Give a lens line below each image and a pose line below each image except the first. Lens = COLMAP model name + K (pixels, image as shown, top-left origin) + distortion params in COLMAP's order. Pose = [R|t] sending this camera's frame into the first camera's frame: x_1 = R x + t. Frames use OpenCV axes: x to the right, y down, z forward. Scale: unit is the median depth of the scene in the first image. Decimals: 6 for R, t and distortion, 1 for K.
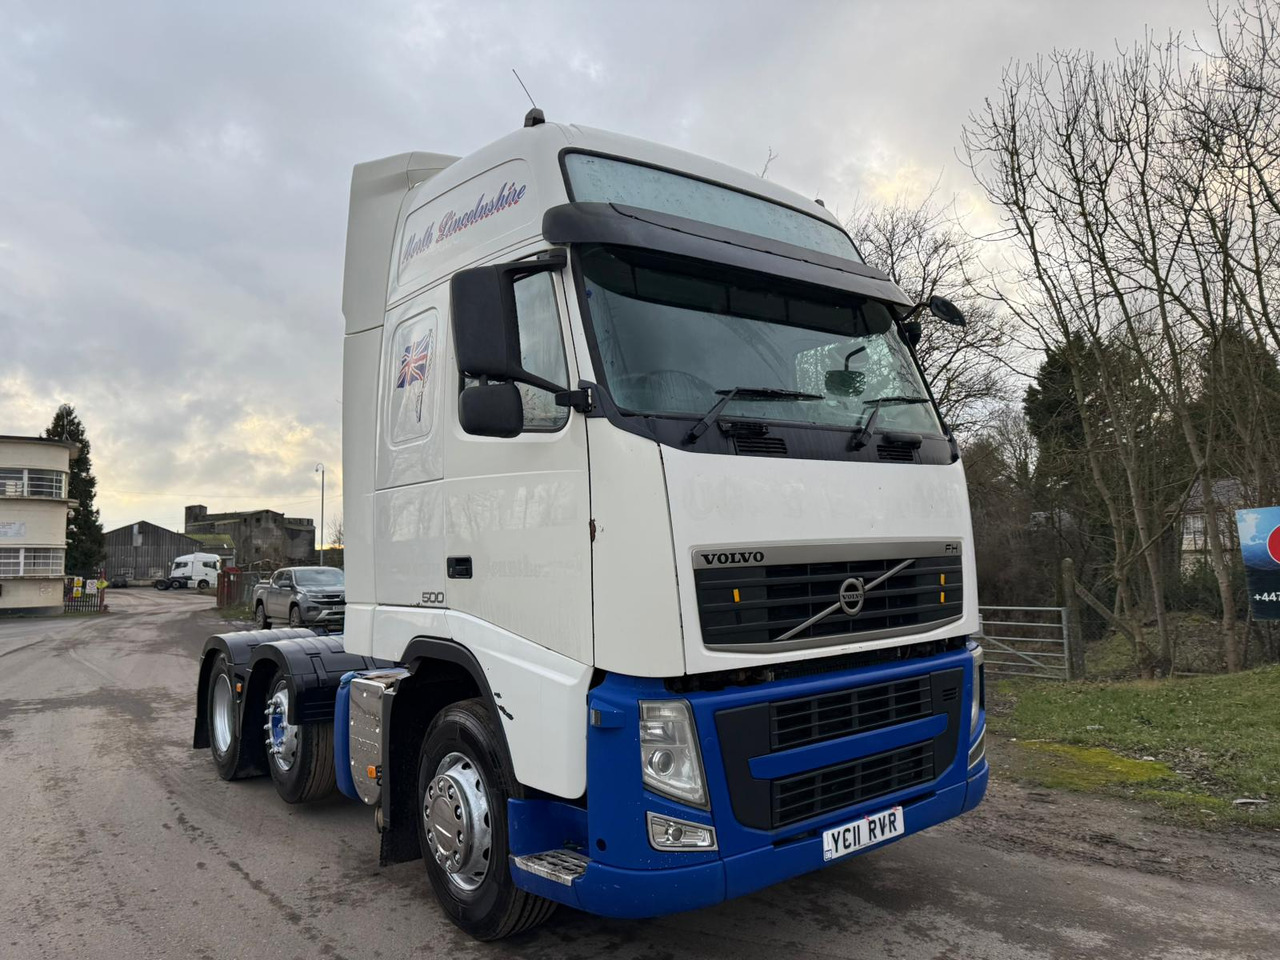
lens RADIAL K [[902.8, 0, 642.8], [0, 902.8, 458.8], [0, 0, 1]] dist [0.026343, -0.023140]
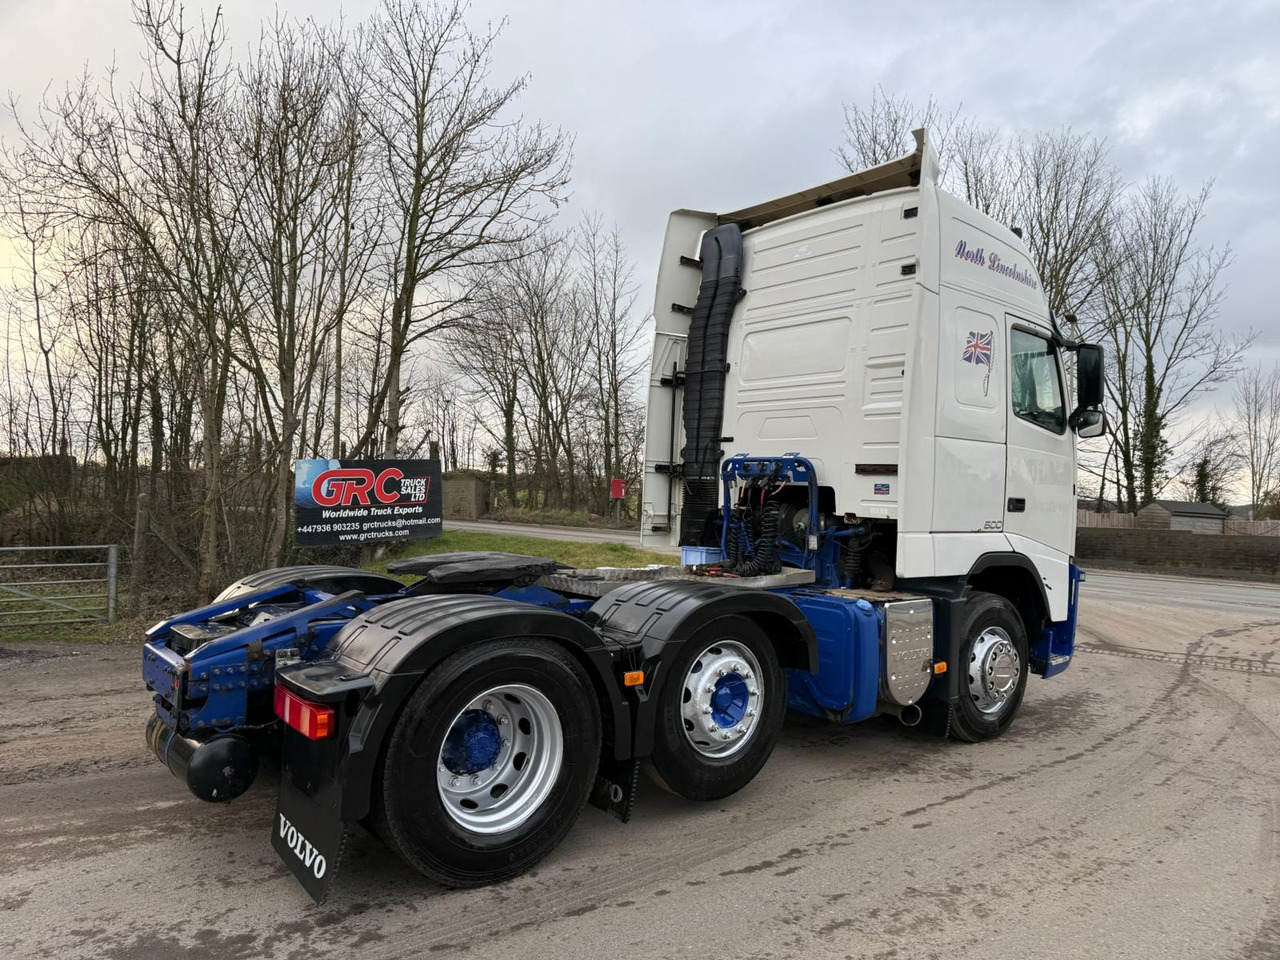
lens RADIAL K [[907.9, 0, 641.9], [0, 907.9, 470.4], [0, 0, 1]] dist [0.038075, -0.037407]
pose [[-0.021127, 0.050938, 0.998478, -0.937794], [-0.129850, 0.990102, -0.053259, 0.123538], [-0.991309, -0.130777, -0.014303, 0.893697]]
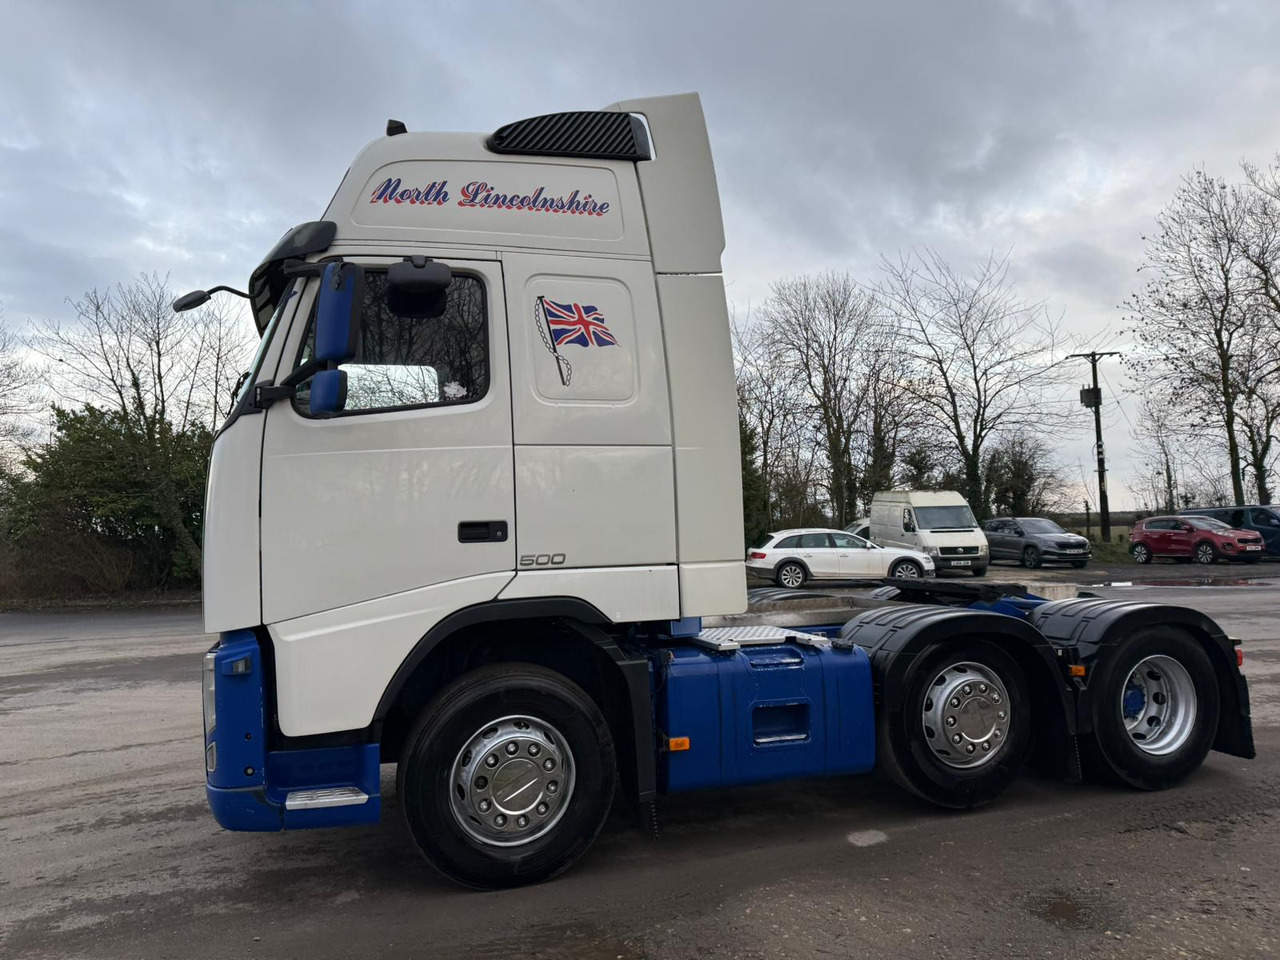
lens RADIAL K [[902.7, 0, 632.5], [0, 902.7, 454.0], [0, 0, 1]] dist [0.035352, -0.038035]
pose [[-0.340503, -0.040078, -0.939389, 0.641299], [0.141435, 0.985540, -0.093314, 0.094238], [0.929545, -0.164636, -0.329911, 1.021199]]
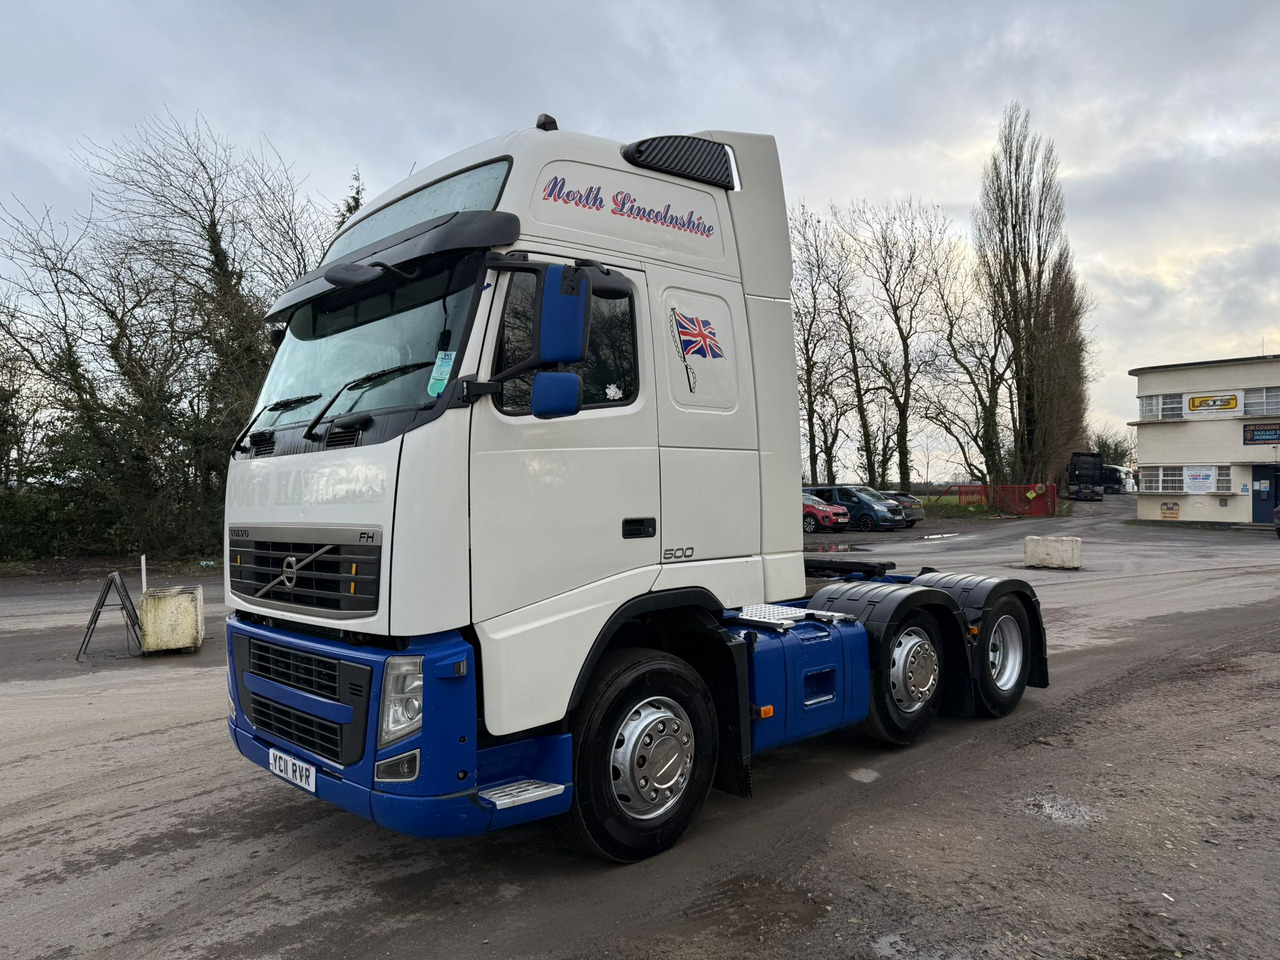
lens RADIAL K [[901.8, 0, 639.6], [0, 901.8, 439.8], [0, 0, 1]] dist [0.038100, -0.043007]
pose [[0.093969, -0.026008, -0.995235, 0.738135], [0.117252, 0.992991, -0.014879, 0.027245], [0.988646, -0.115295, 0.096360, 0.689842]]
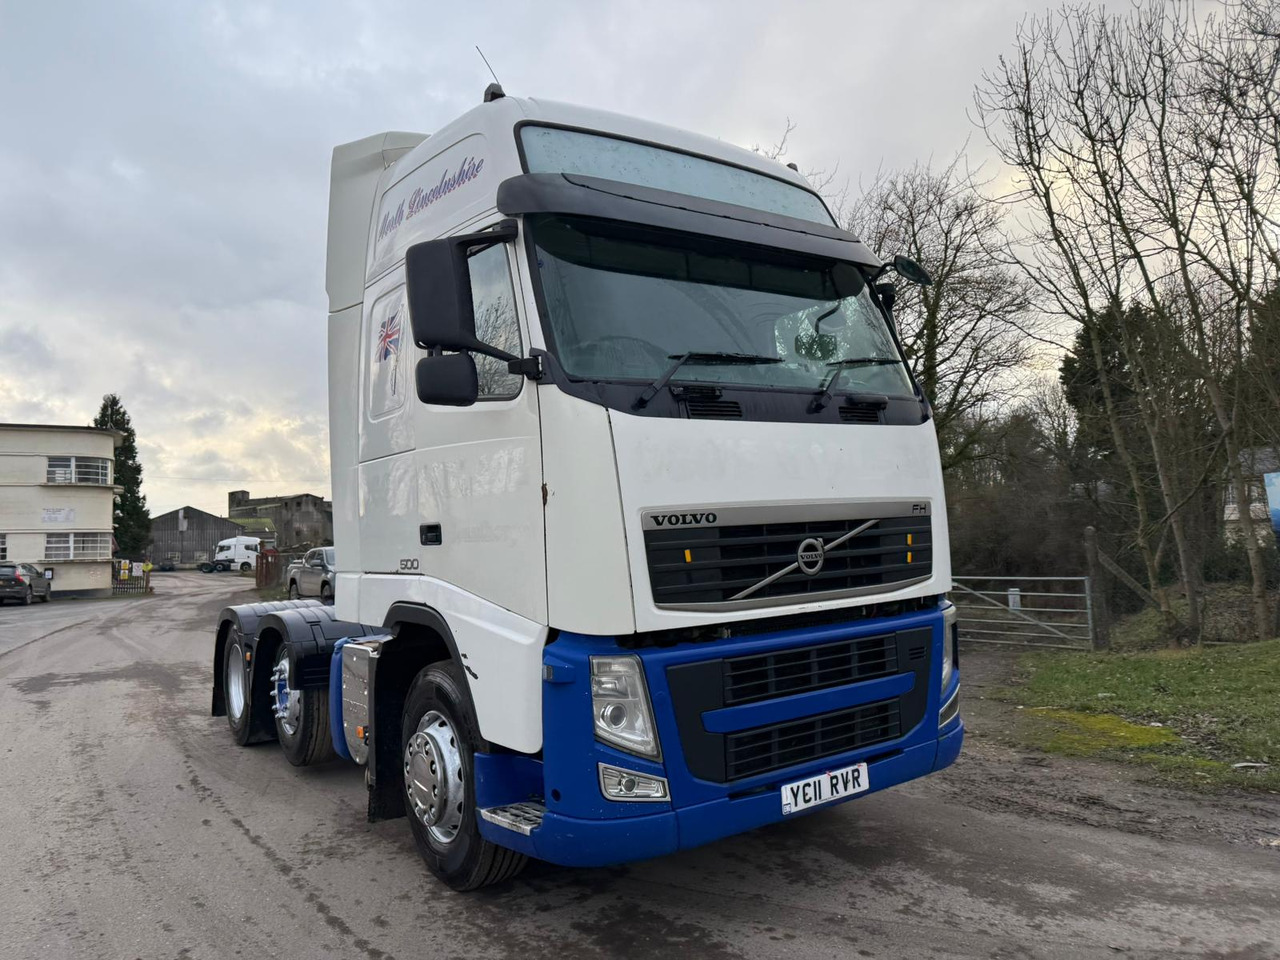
lens RADIAL K [[904.2, 0, 623.1], [0, 904.2, 447.0], [0, 0, 1]] dist [0.017985, -0.014689]
pose [[0.998222, -0.018375, -0.056706, 0.041253], [0.018951, 0.999774, 0.009636, 0.009086], [0.056516, -0.010694, 0.998344, -0.009679]]
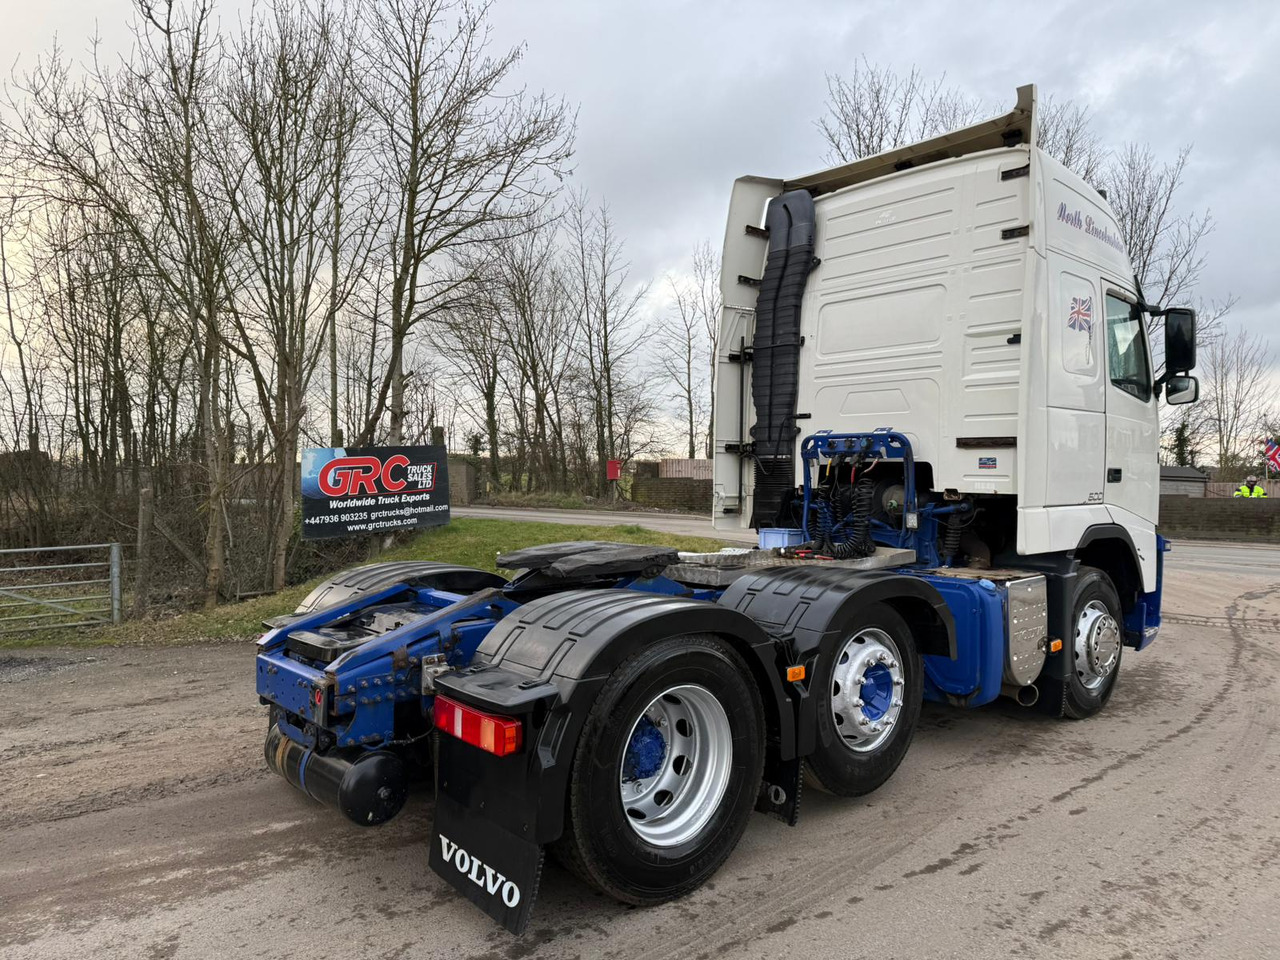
lens RADIAL K [[909.6, 0, 652.1], [0, 909.6, 470.9], [0, 0, 1]] dist [0.032043, -0.032176]
pose [[-0.065769, 0.028573, 0.997426, -0.895910], [-0.100000, 0.994369, -0.035079, 0.131785], [-0.992811, -0.102050, -0.062541, 0.998531]]
